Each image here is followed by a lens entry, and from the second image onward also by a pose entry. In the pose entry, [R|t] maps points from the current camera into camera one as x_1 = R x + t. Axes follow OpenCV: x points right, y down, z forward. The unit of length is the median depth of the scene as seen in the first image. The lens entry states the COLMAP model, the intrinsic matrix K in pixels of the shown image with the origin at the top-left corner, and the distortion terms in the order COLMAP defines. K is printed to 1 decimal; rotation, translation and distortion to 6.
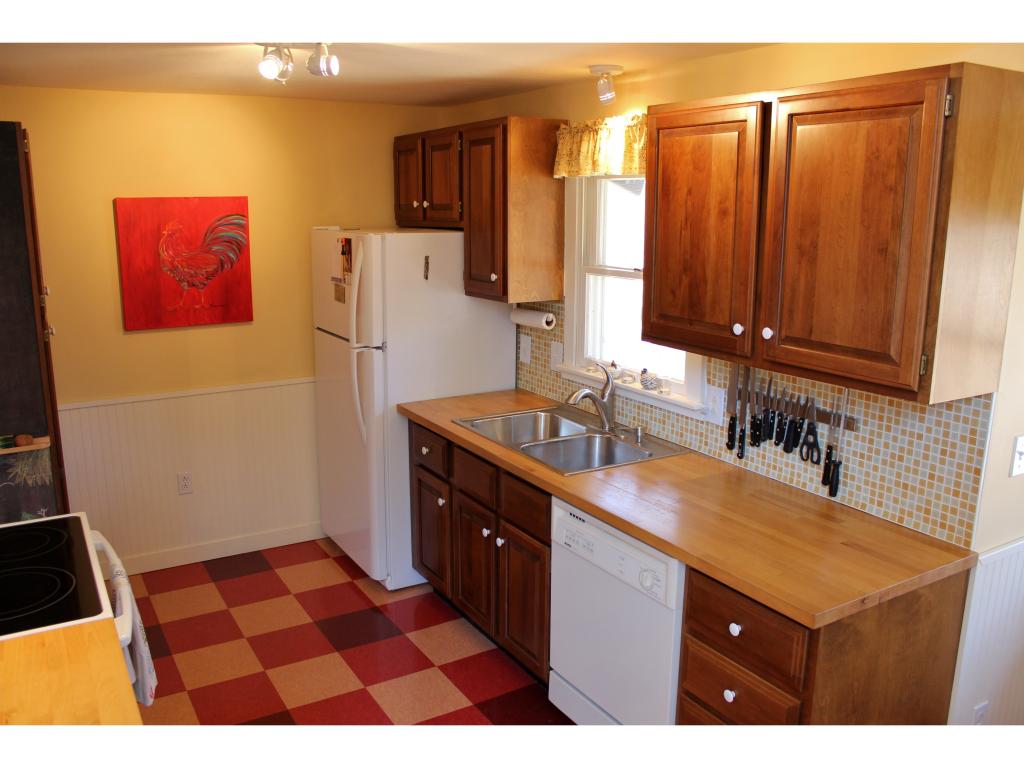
lens RADIAL K [[888.2, 0, 508.2], [0, 888.2, 385.7], [0, 0, 1]] dist [-0.065978, 0.008039]
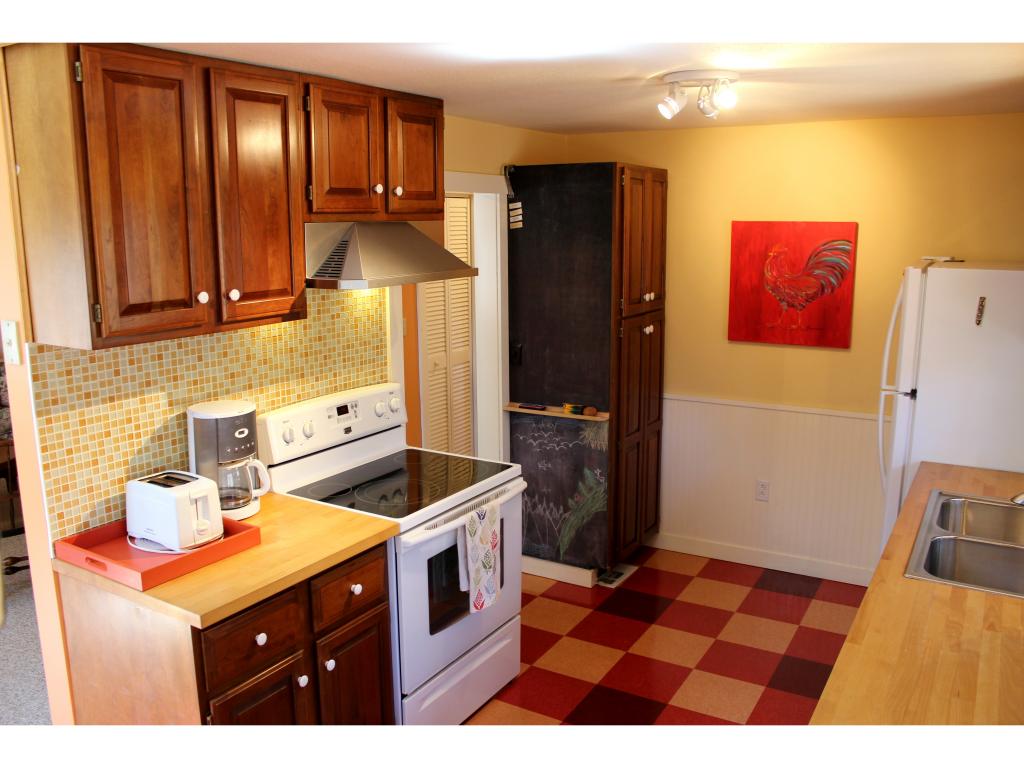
lens RADIAL K [[888.2, 0, 508.7], [0, 888.2, 382.9], [0, 0, 1]] dist [-0.065978, 0.008039]
pose [[0.504930, 0.163425, -0.847548, 0.377935], [-0.182383, 0.979943, 0.080298, -0.048123], [0.843672, 0.114034, 0.524609, 0.182004]]
